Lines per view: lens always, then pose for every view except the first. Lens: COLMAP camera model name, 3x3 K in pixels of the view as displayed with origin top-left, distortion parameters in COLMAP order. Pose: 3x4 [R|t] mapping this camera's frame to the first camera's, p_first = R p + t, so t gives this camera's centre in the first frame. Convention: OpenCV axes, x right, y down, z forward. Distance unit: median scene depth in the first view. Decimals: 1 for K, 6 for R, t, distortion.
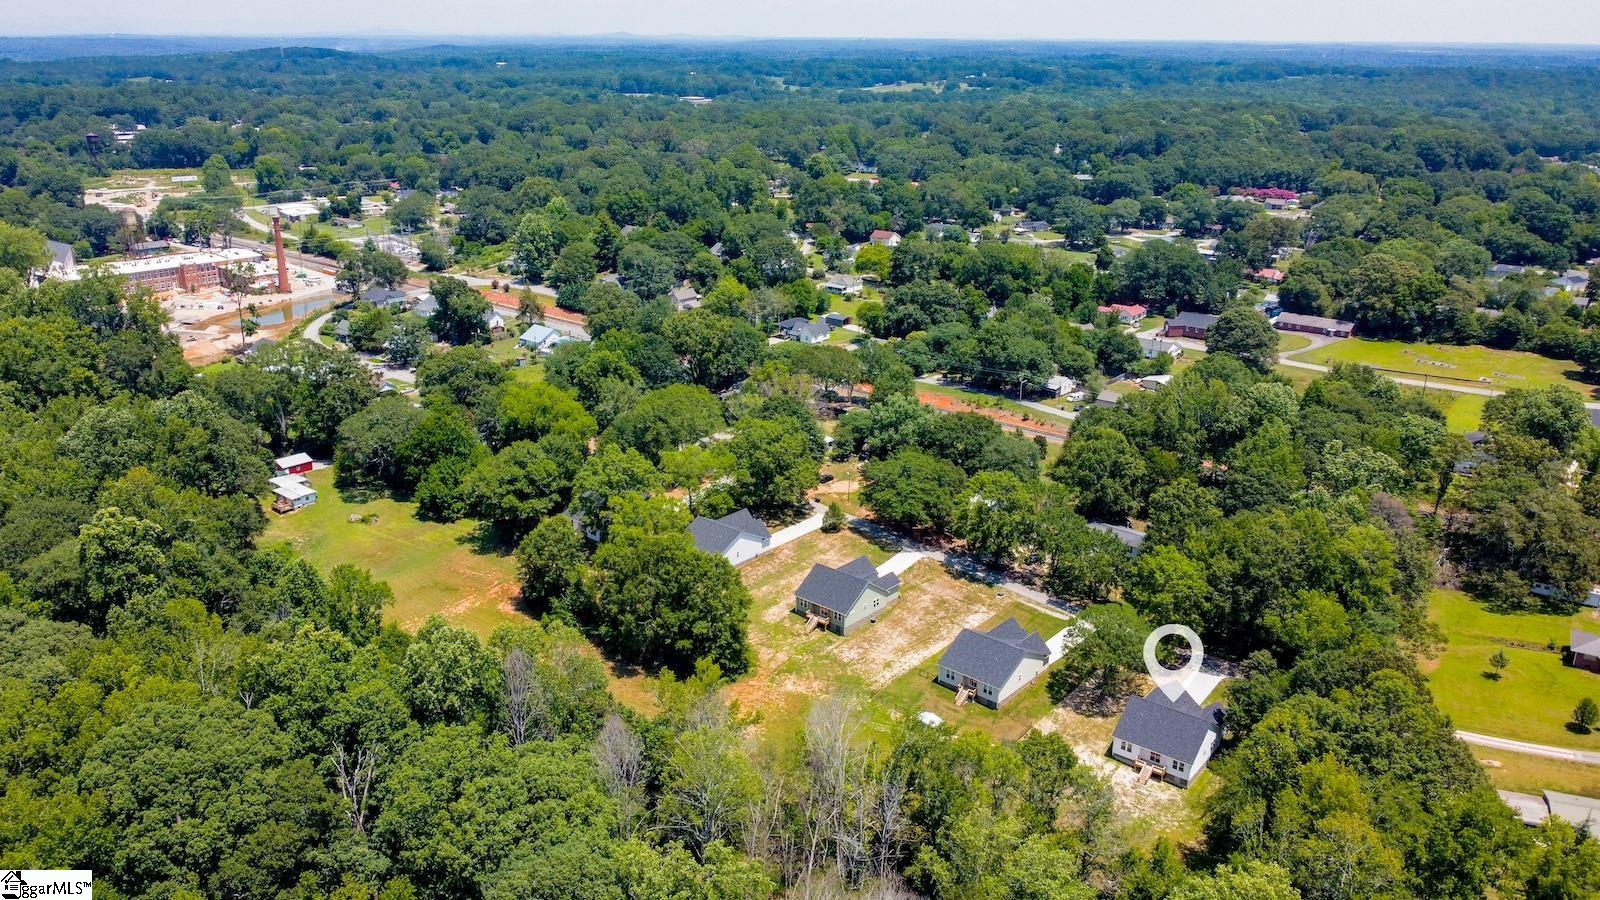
lens RADIAL K [[1209.5, 0, 792.4], [0, 1209.5, 449.0], [0, 0, 1]] dist [0.010344, -0.026035]
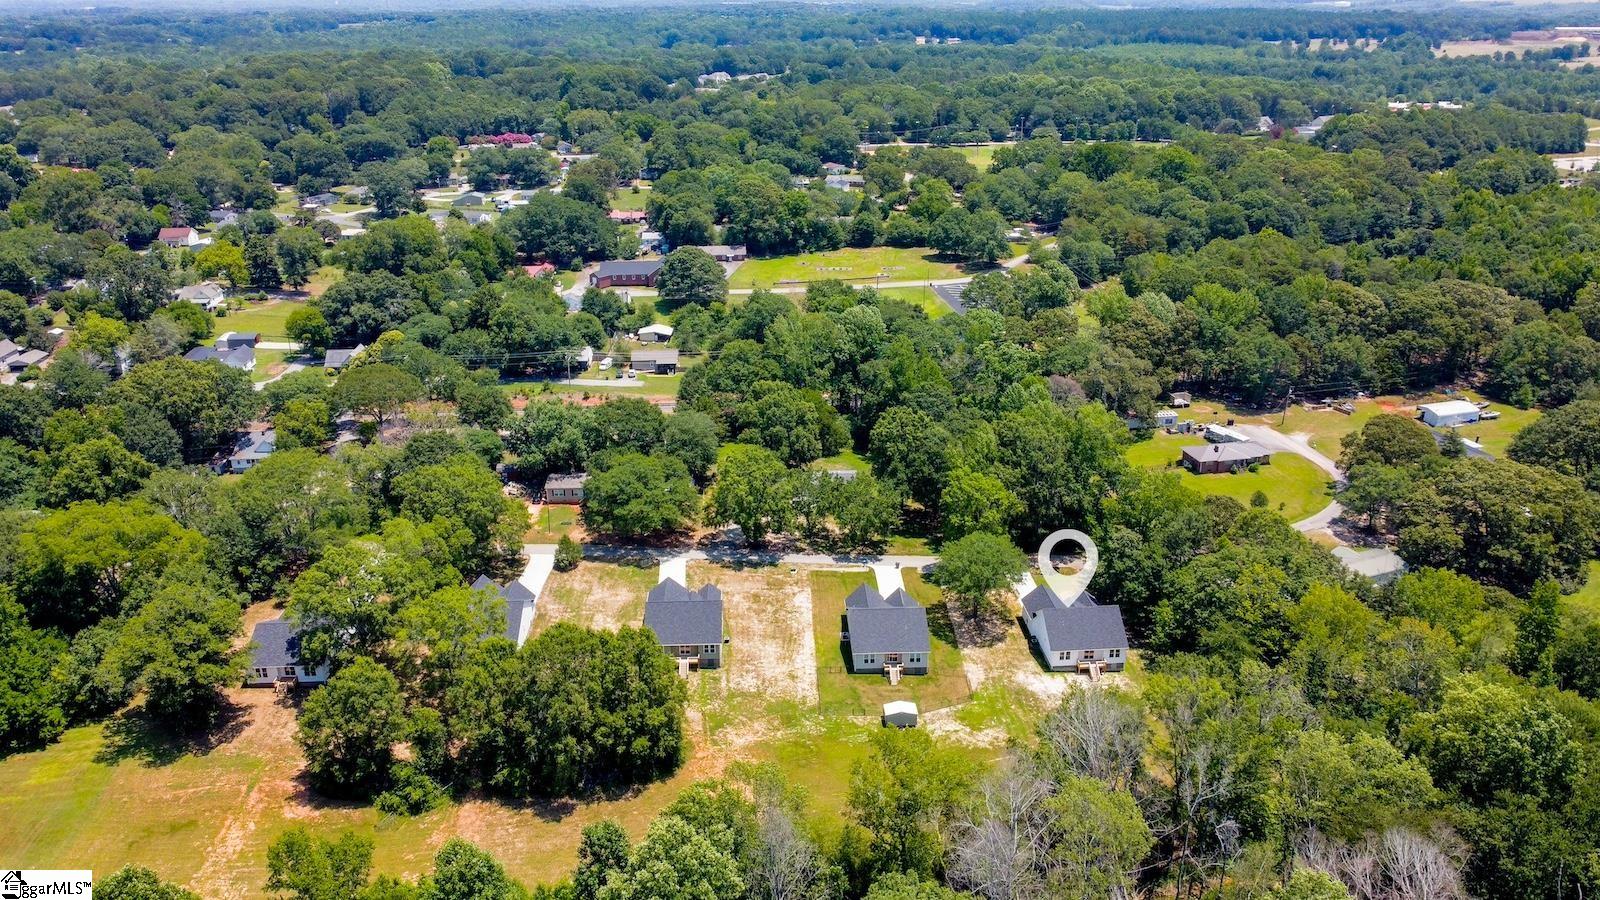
lens RADIAL K [[1209.5, 0, 792.4], [0, 1209.5, 449.0], [0, 0, 1]] dist [0.010344, -0.026035]
pose [[0.733109, -0.258957, 0.628882, -0.263346], [0.235107, 0.964163, 0.122944, -0.058205], [-0.638182, 0.057723, 0.767719, 0.168265]]
